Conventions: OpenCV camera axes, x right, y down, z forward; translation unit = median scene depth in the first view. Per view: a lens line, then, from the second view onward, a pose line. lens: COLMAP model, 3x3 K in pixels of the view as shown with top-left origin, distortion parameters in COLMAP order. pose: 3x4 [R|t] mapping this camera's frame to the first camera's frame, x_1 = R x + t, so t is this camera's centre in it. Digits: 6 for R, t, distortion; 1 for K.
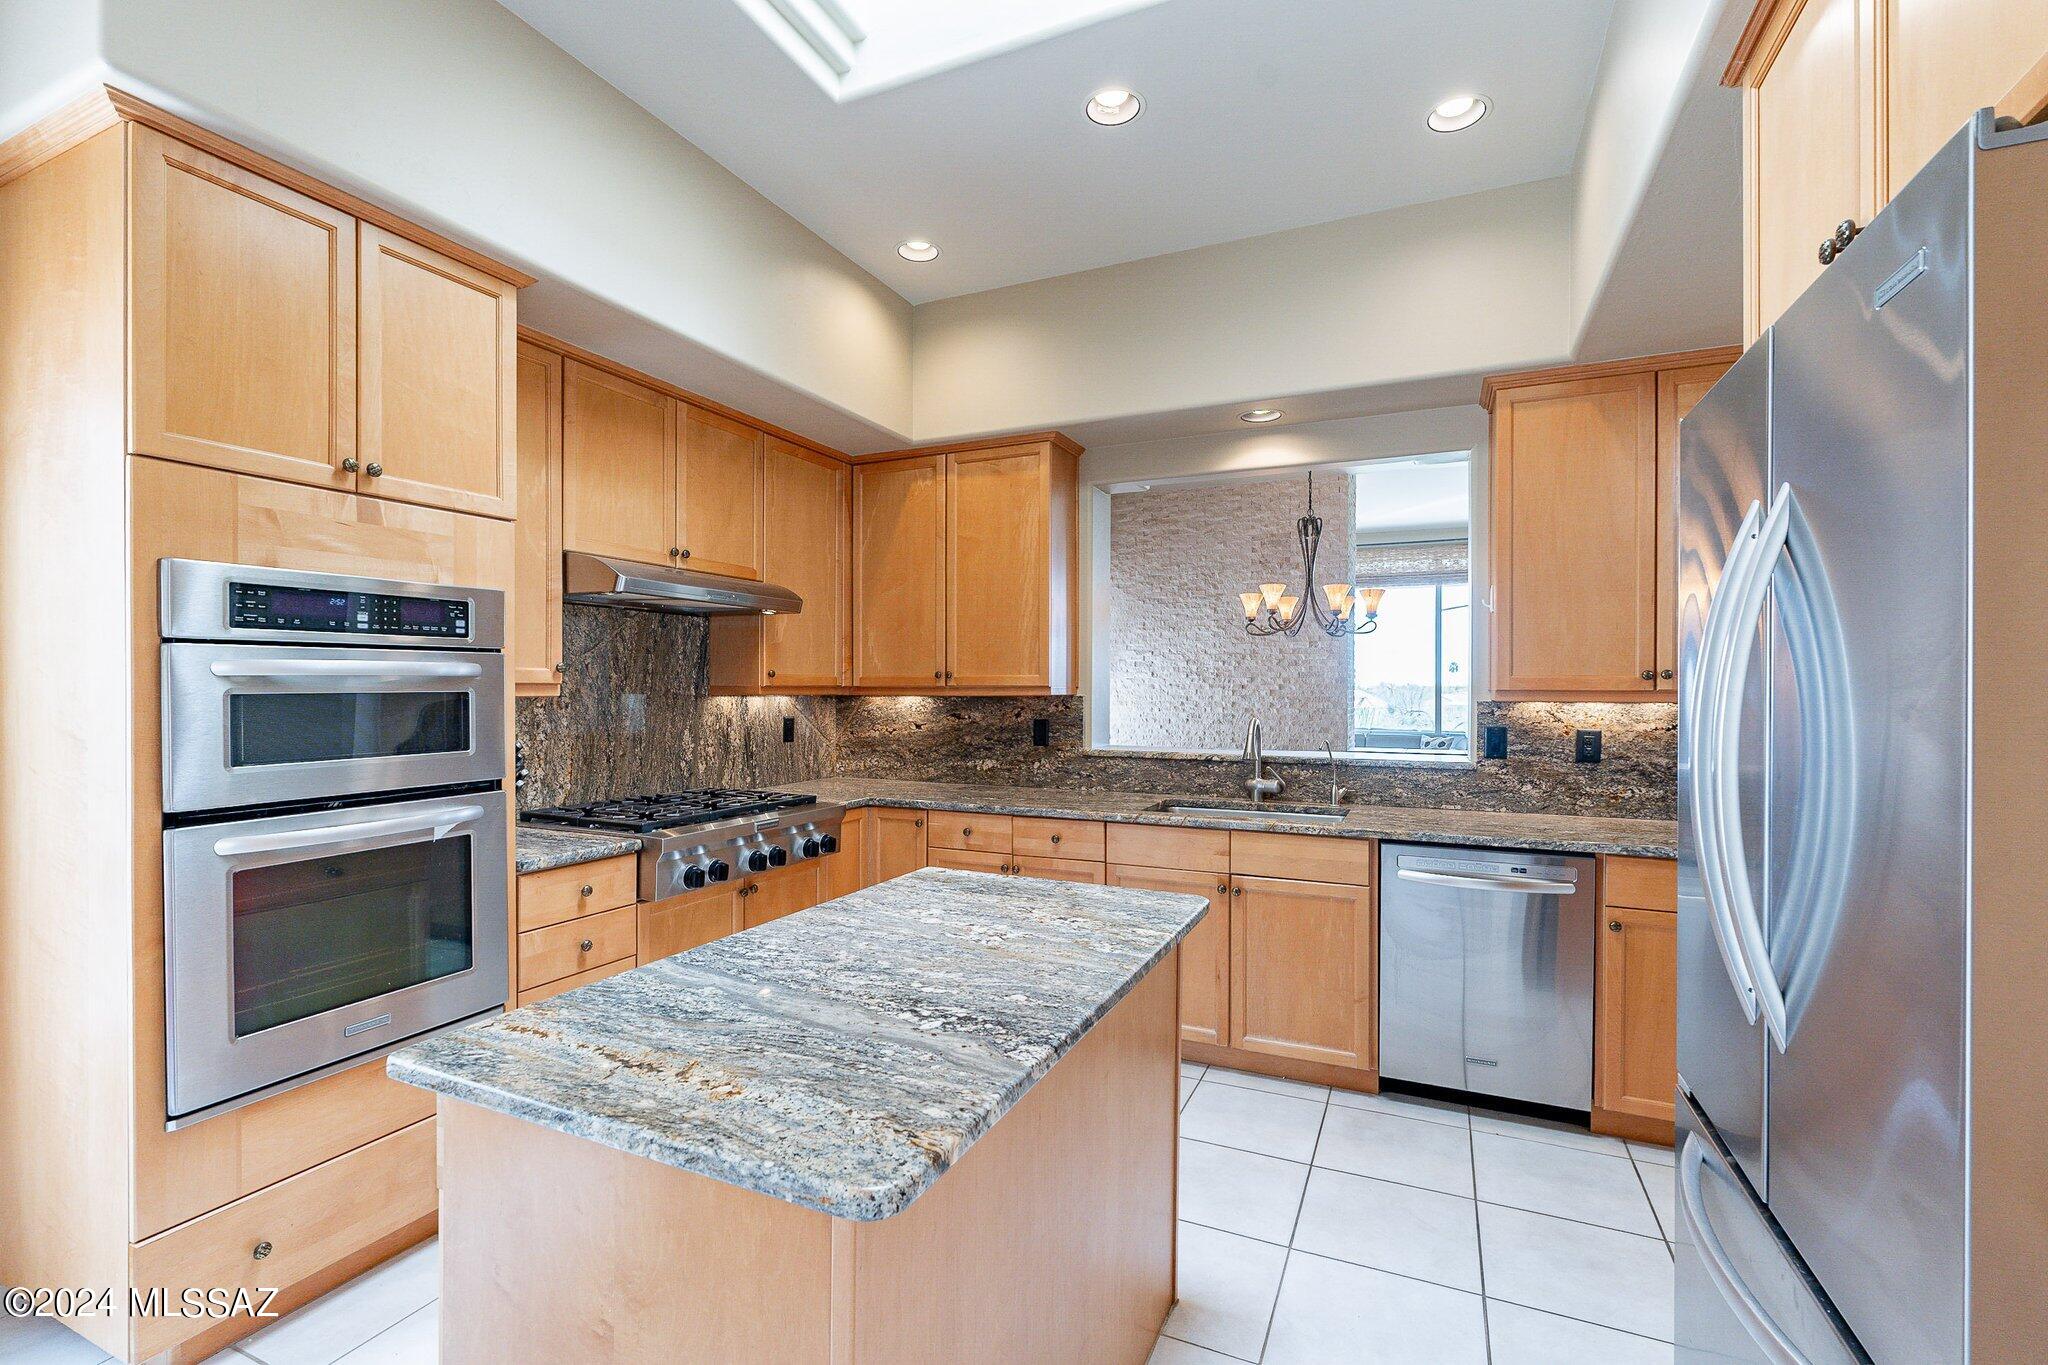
lens RADIAL K [[901.5, 0, 1023.4], [0, 901.5, 688.2], [0, 0, 1]] dist [-0.005166, 0.000448]
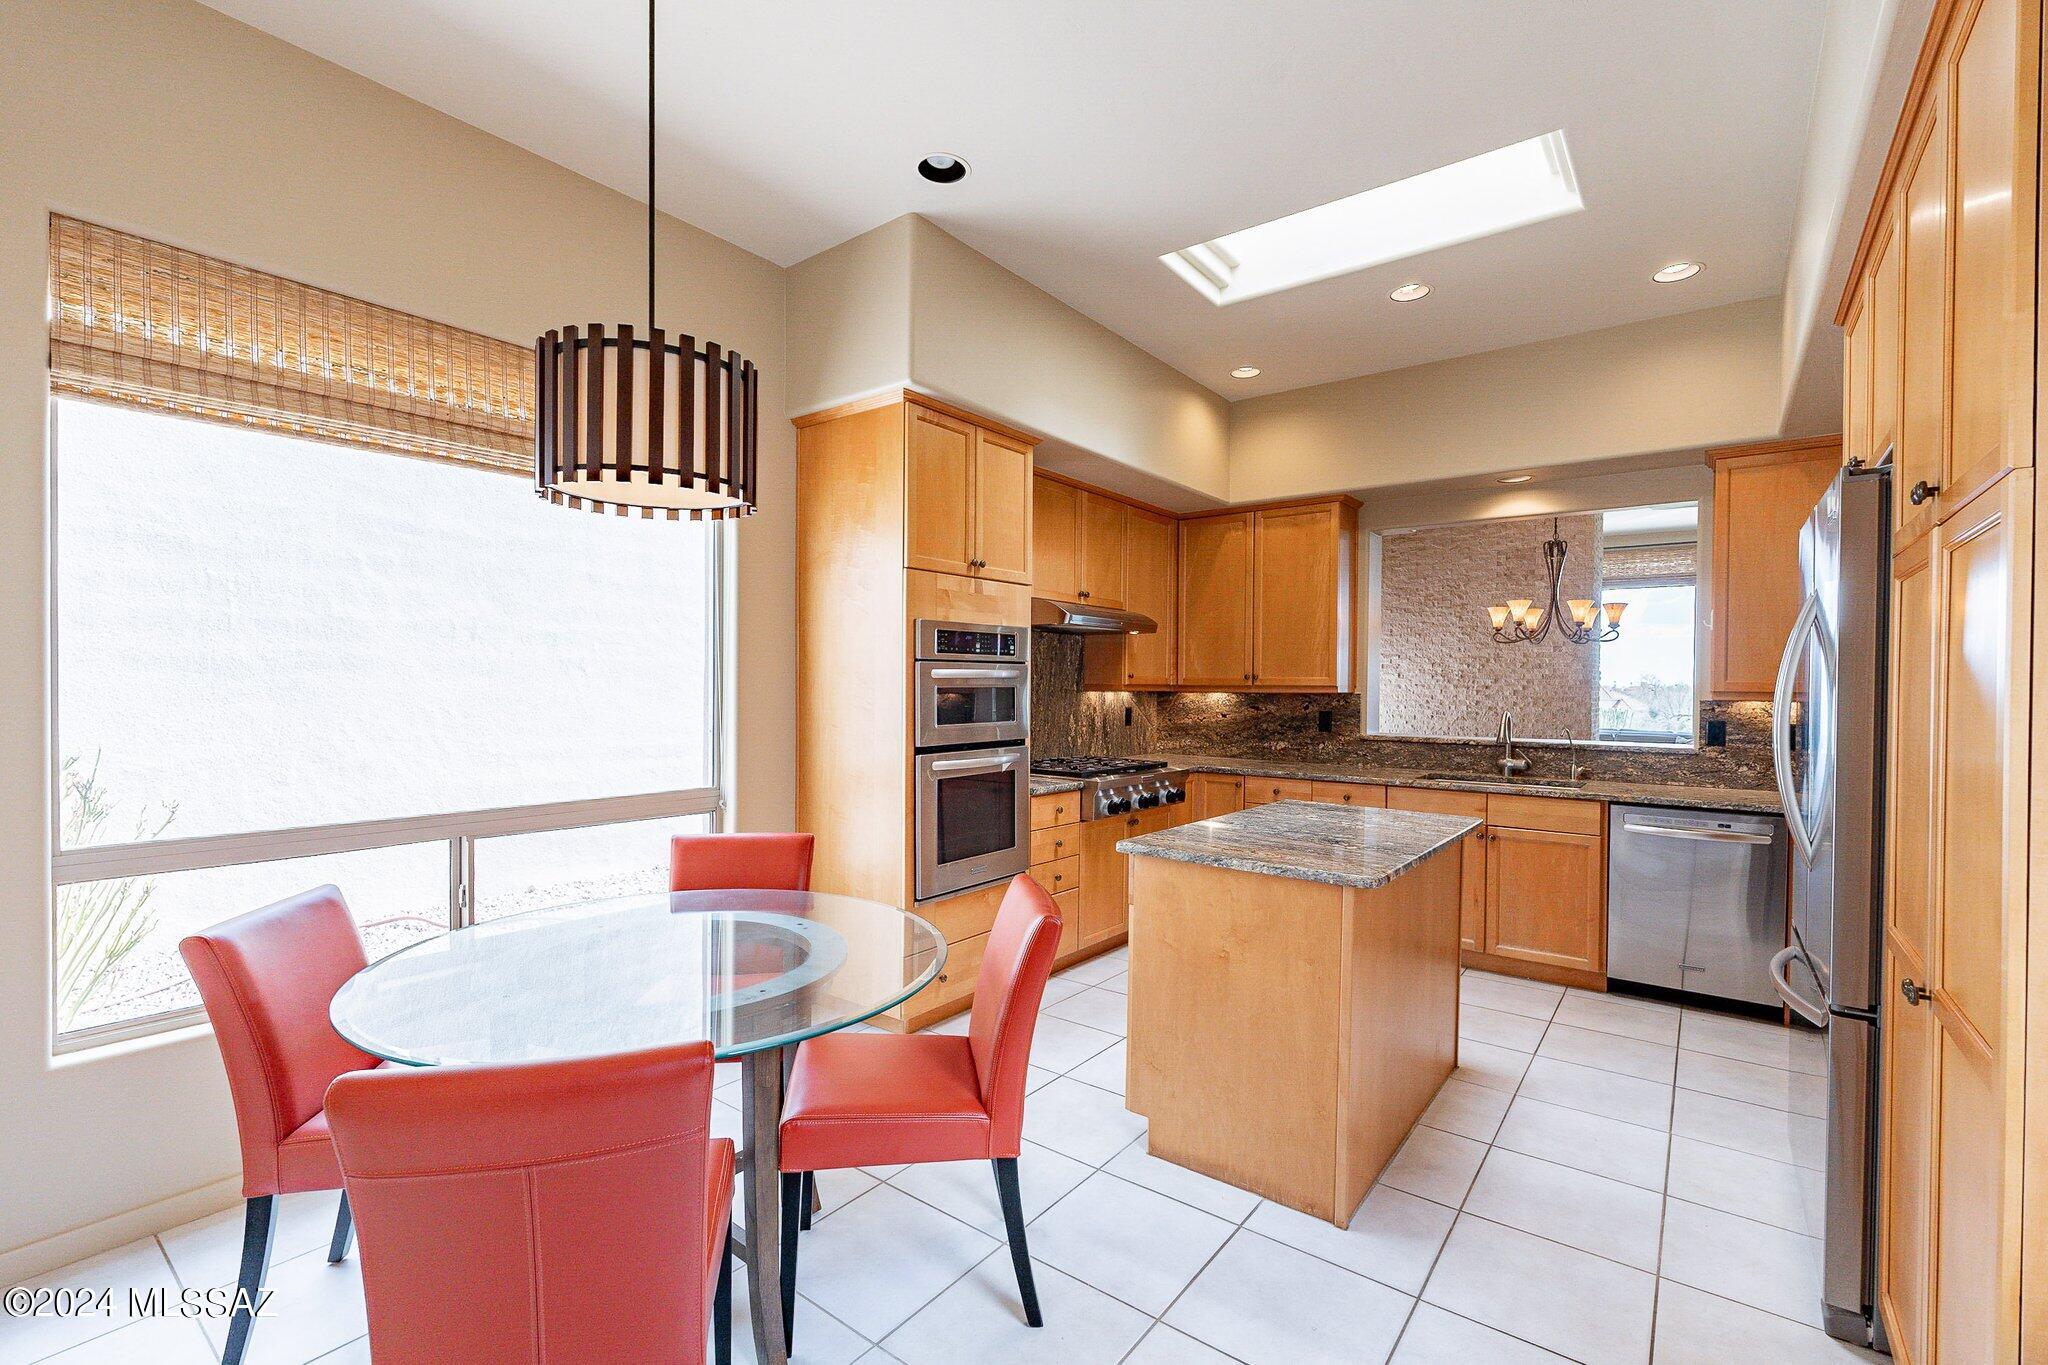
lens RADIAL K [[895.2, 0, 1025.8], [0, 895.2, 691.1], [0, 0, 1]] dist [-0.001232, 0.000205]
pose [[0.974651, 0.008391, -0.223573, -0.132205], [-0.007154, 0.999954, 0.006343, 0.000310], [0.223616, -0.004583, 0.974667, -0.418886]]
